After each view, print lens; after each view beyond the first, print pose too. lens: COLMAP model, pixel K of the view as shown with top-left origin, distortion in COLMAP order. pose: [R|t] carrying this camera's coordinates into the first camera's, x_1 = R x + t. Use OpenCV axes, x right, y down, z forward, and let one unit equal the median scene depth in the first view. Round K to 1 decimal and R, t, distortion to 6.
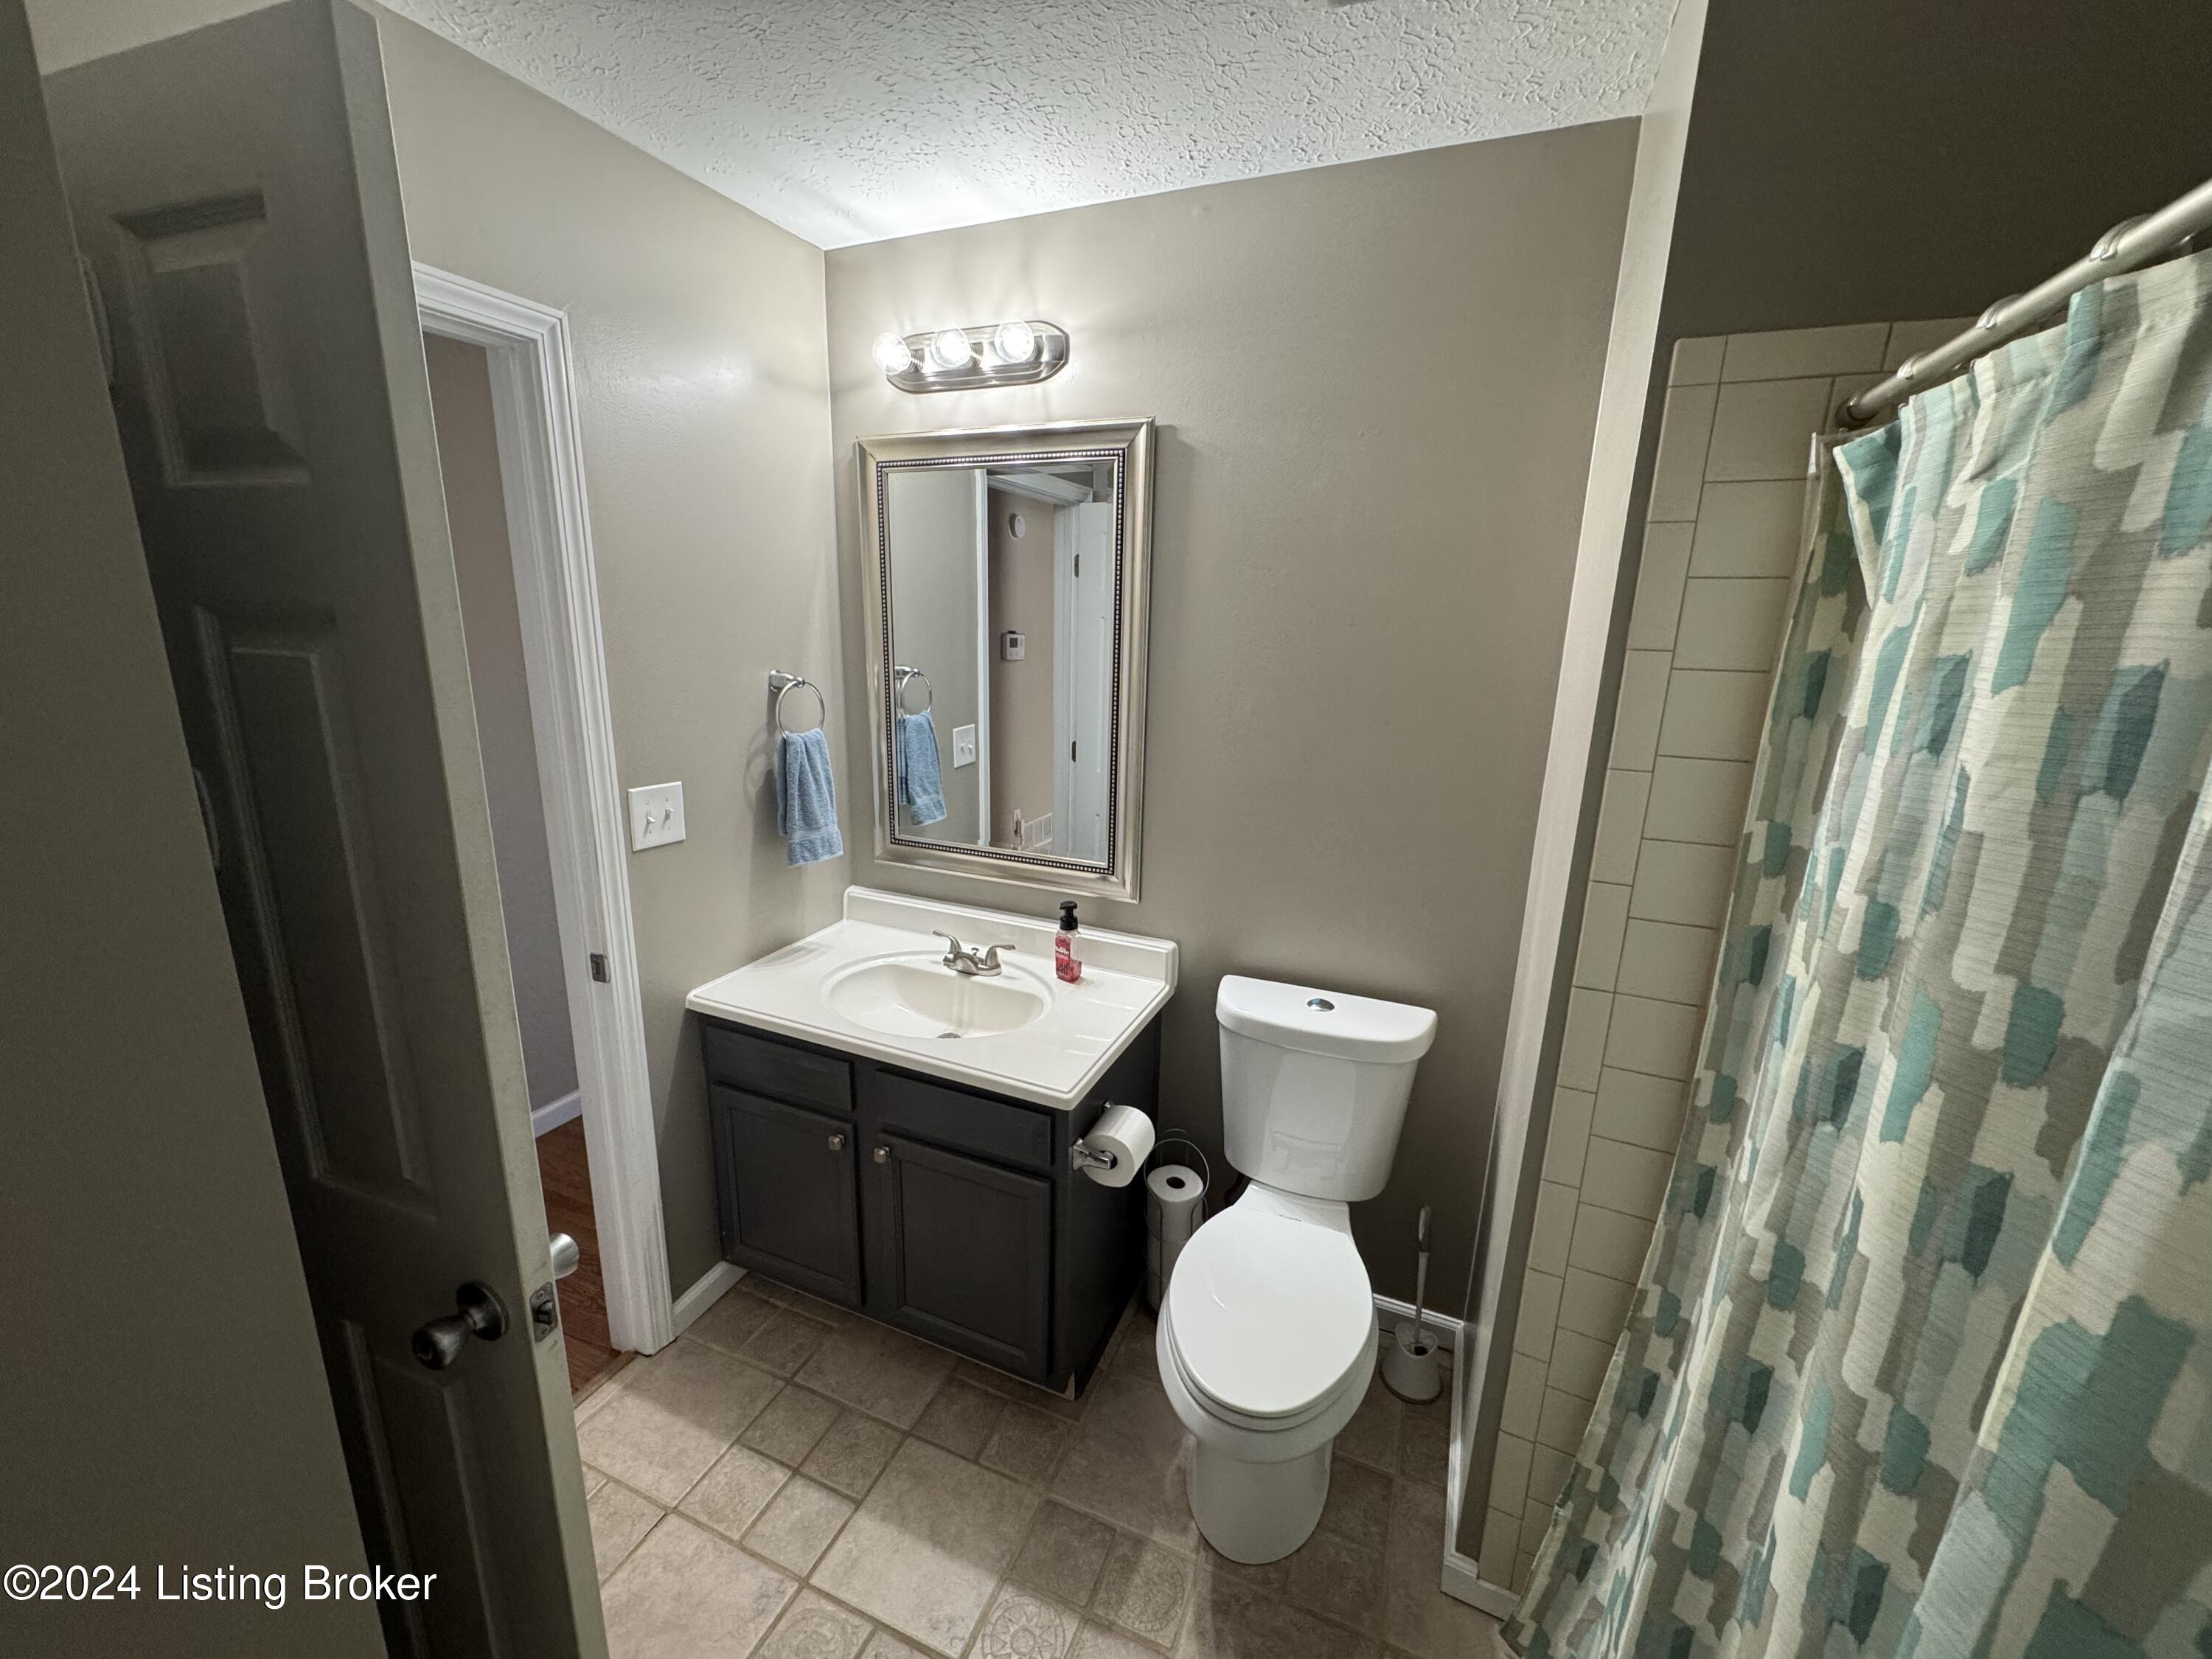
lens RADIAL K [[880.5, 0, 1104.7], [0, 880.5, 833.6], [0, 0, 1]] dist [-0.002723, 0.000972]
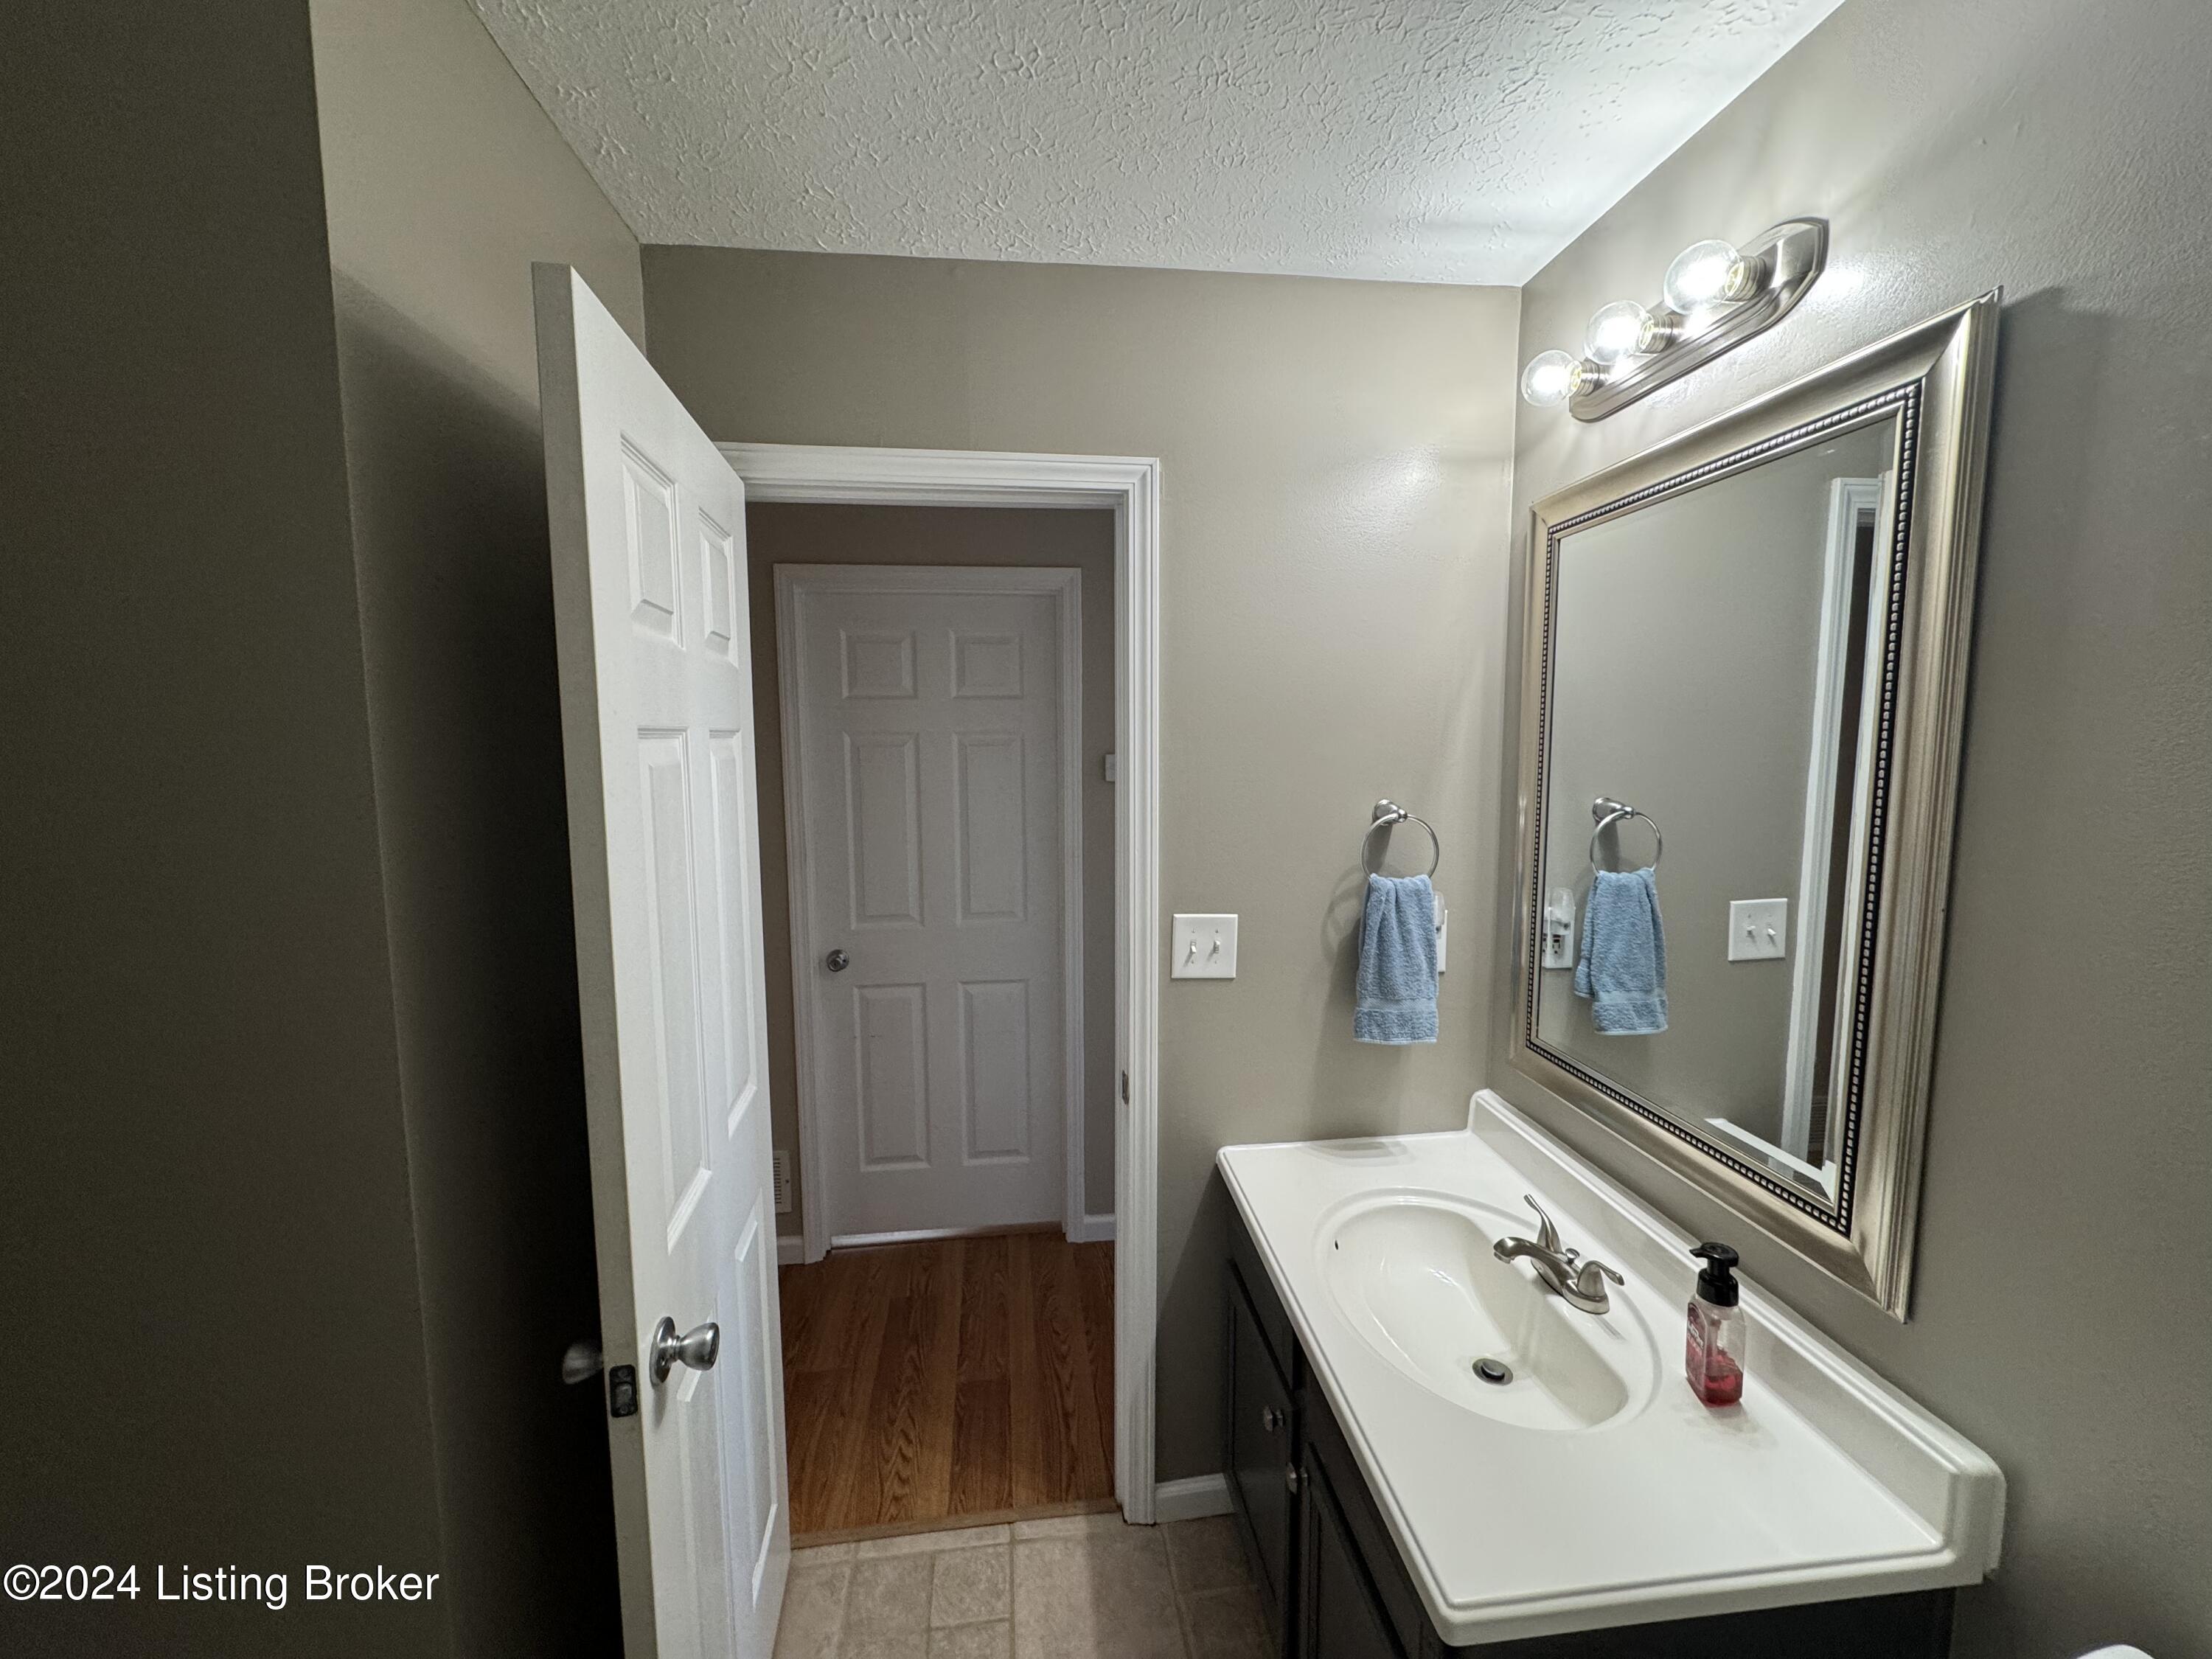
lens RADIAL K [[880.5, 0, 1104.4], [0, 880.5, 831.0], [0, 0, 1]] dist [-0.002723, 0.000972]
pose [[0.485707, 0.062563, -0.871880, 0.220058], [-0.192805, 0.980537, -0.037049, -0.075192], [0.852593, 0.186098, 0.488316, 0.374180]]
